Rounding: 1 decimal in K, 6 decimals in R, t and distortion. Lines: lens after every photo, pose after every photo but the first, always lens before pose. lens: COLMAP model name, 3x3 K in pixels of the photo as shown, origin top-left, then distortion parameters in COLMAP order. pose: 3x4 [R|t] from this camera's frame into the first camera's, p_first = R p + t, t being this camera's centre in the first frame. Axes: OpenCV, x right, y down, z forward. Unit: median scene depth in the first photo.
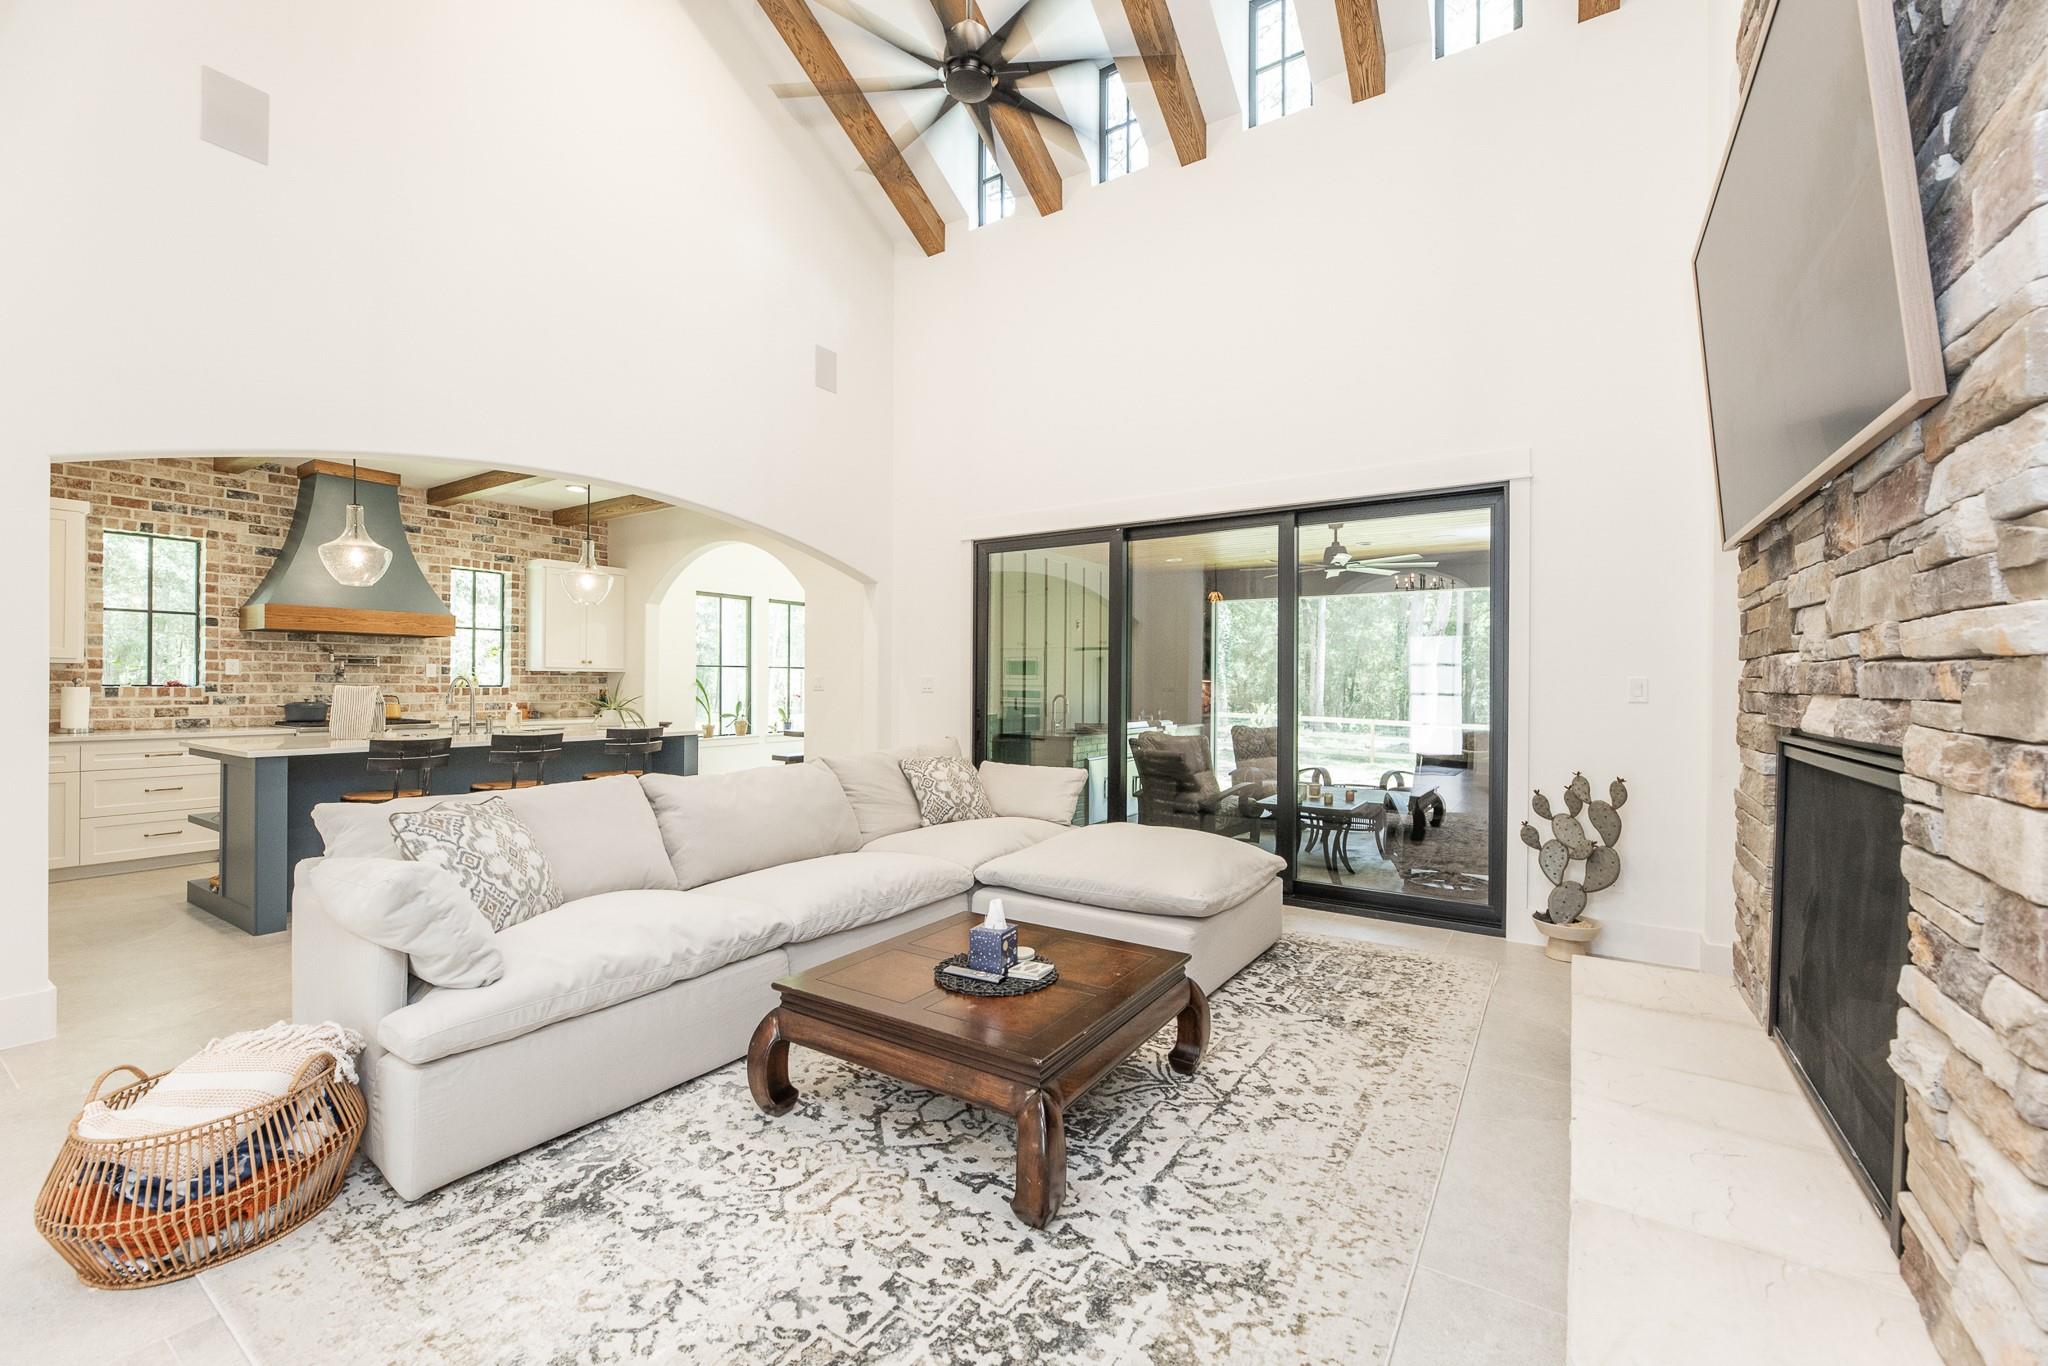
lens RADIAL K [[825.3, 0, 1038.7], [0, 825.3, 679.5], [0, 0, 1]] dist [-0.002819, 0.000043]
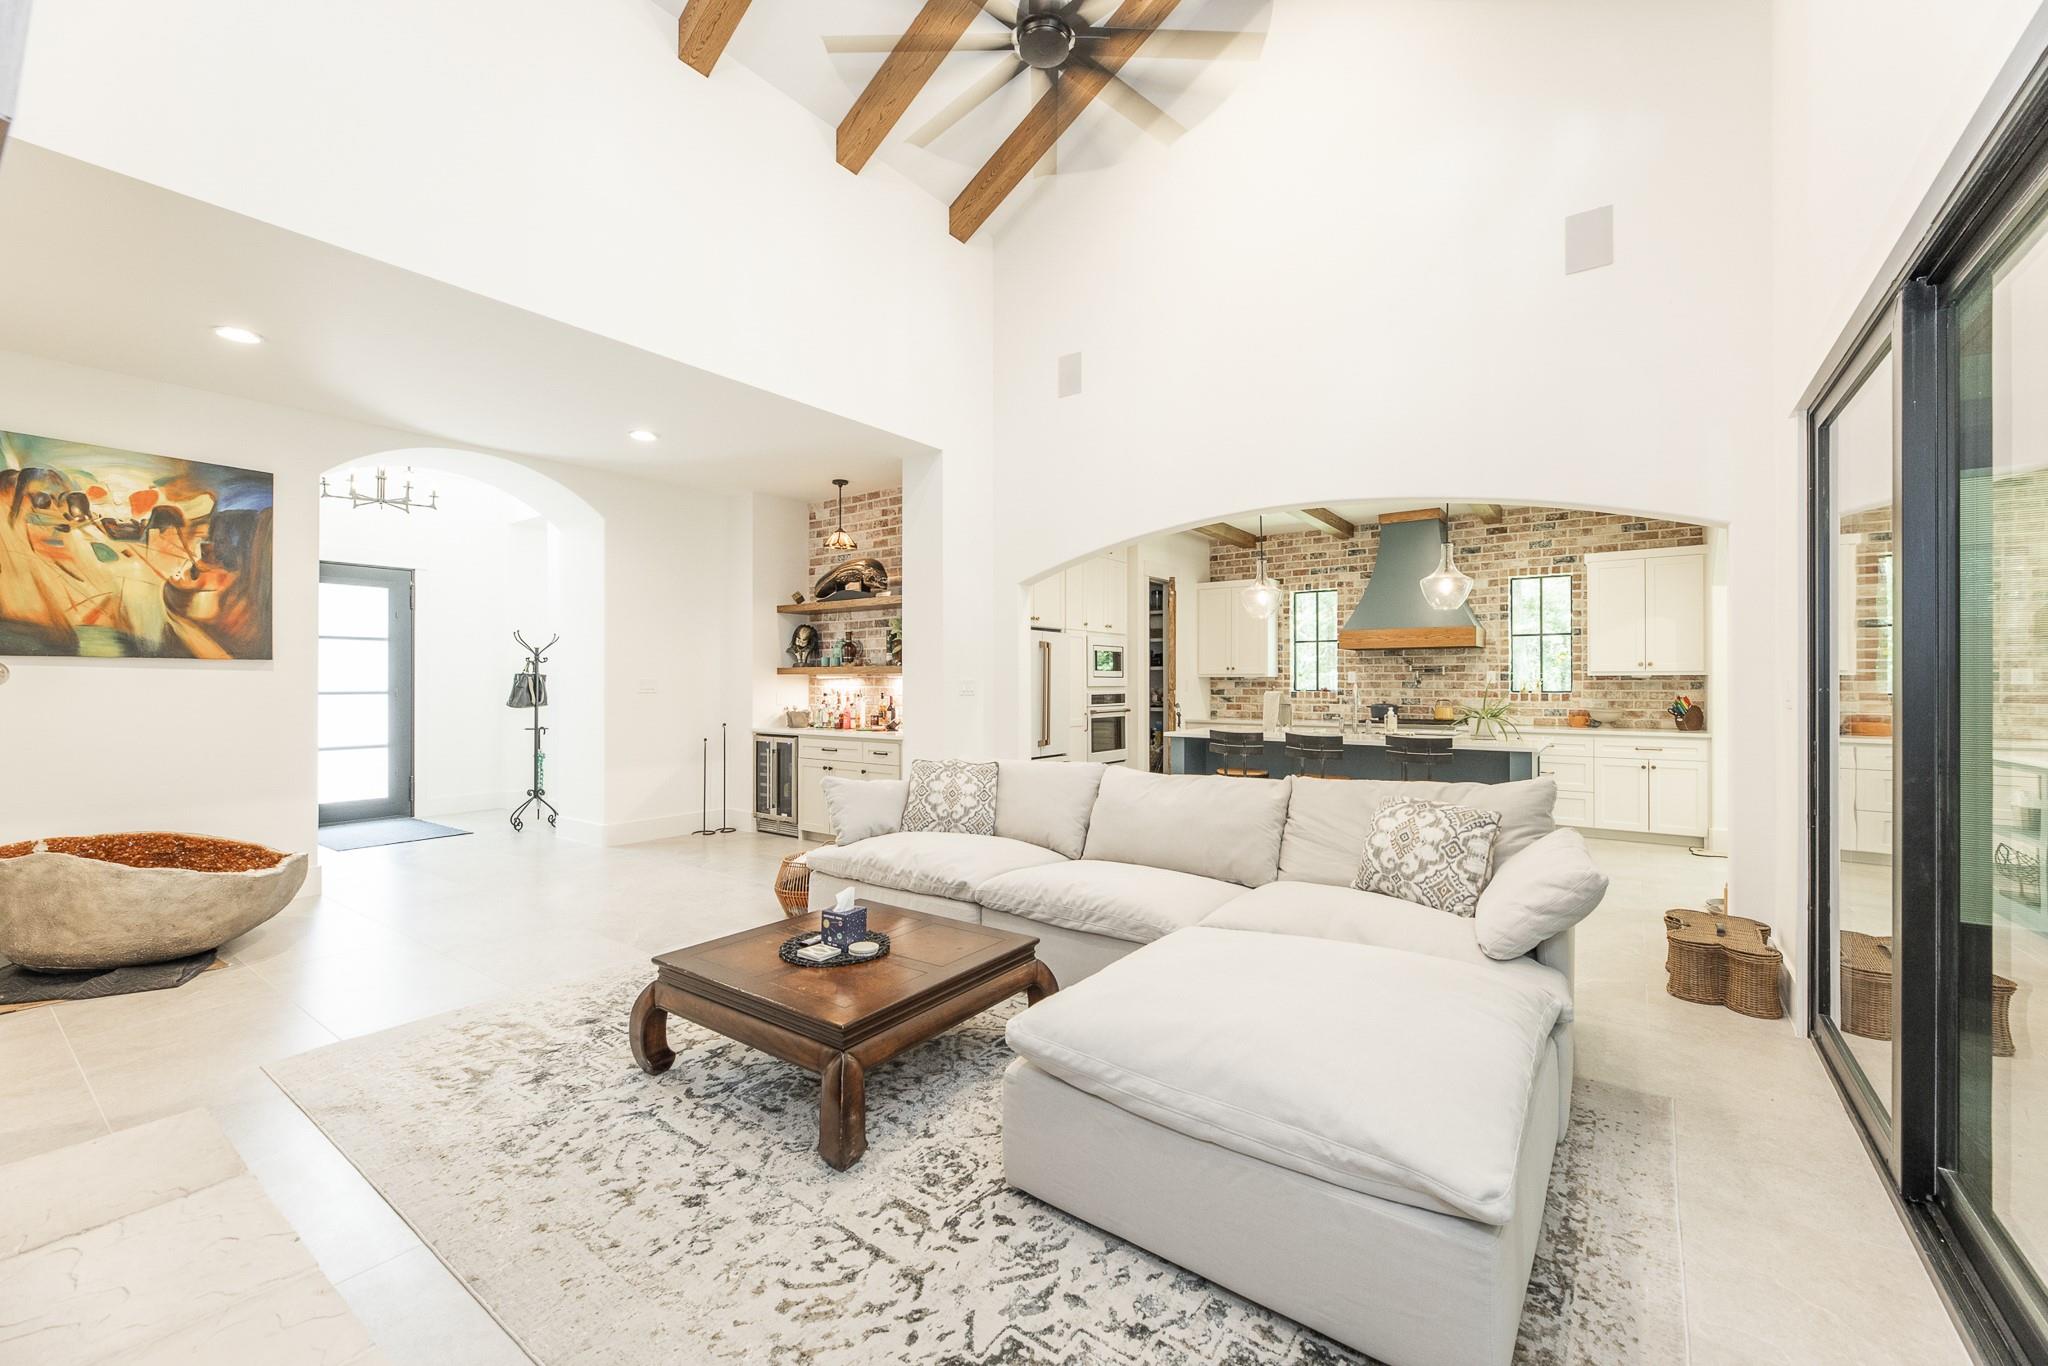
lens RADIAL K [[825.3, 0, 1038.7], [0, 825.3, 679.5], [0, 0, 1]] dist [-0.002819, 0.000043]
pose [[-0.051481, -0.009292, -0.998631, 0.440162], [0.006007, 0.999936, -0.009614, -0.001297], [0.998656, -0.006493, -0.051422, 0.547817]]
